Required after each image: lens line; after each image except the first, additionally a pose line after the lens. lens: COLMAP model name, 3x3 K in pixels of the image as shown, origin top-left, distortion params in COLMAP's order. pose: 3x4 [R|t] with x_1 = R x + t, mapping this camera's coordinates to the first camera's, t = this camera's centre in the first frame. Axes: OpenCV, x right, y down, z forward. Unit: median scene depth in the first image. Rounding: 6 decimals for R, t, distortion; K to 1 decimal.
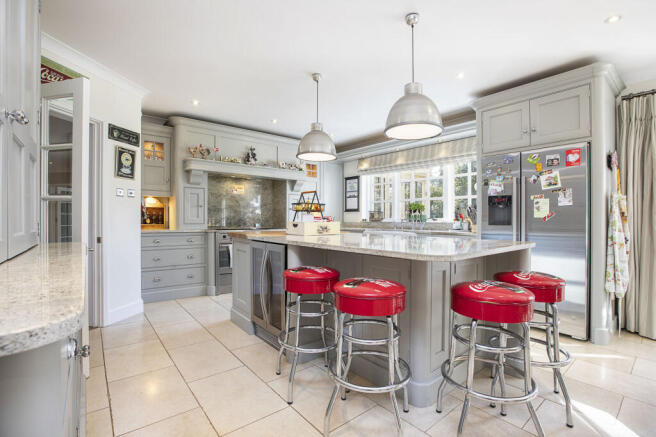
lens RADIAL K [[301.6, 0, 328.0], [0, 301.6, 218.5], [0, 0, 1]] dist [-0.090487, 0.054441]
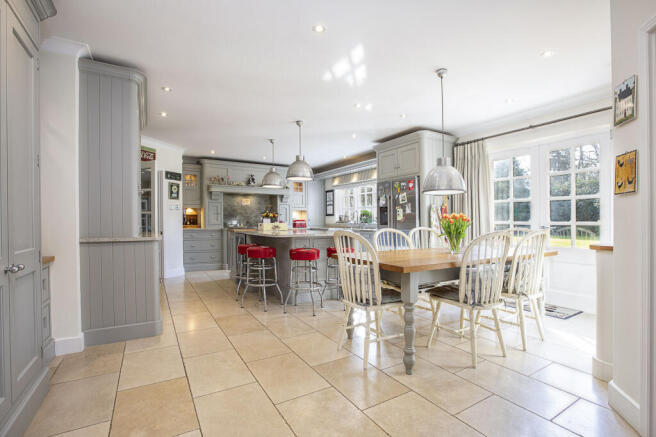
lens RADIAL K [[310.8, 0, 329.7], [0, 310.8, 225.0], [0, 0, 1]] dist [-0.077839, 0.028797]
pose [[0.988709, -0.001872, -0.149839, 0.423566], [0.003753, 0.999918, 0.012270, 0.000884], [0.149804, -0.012694, 0.988634, -0.567115]]
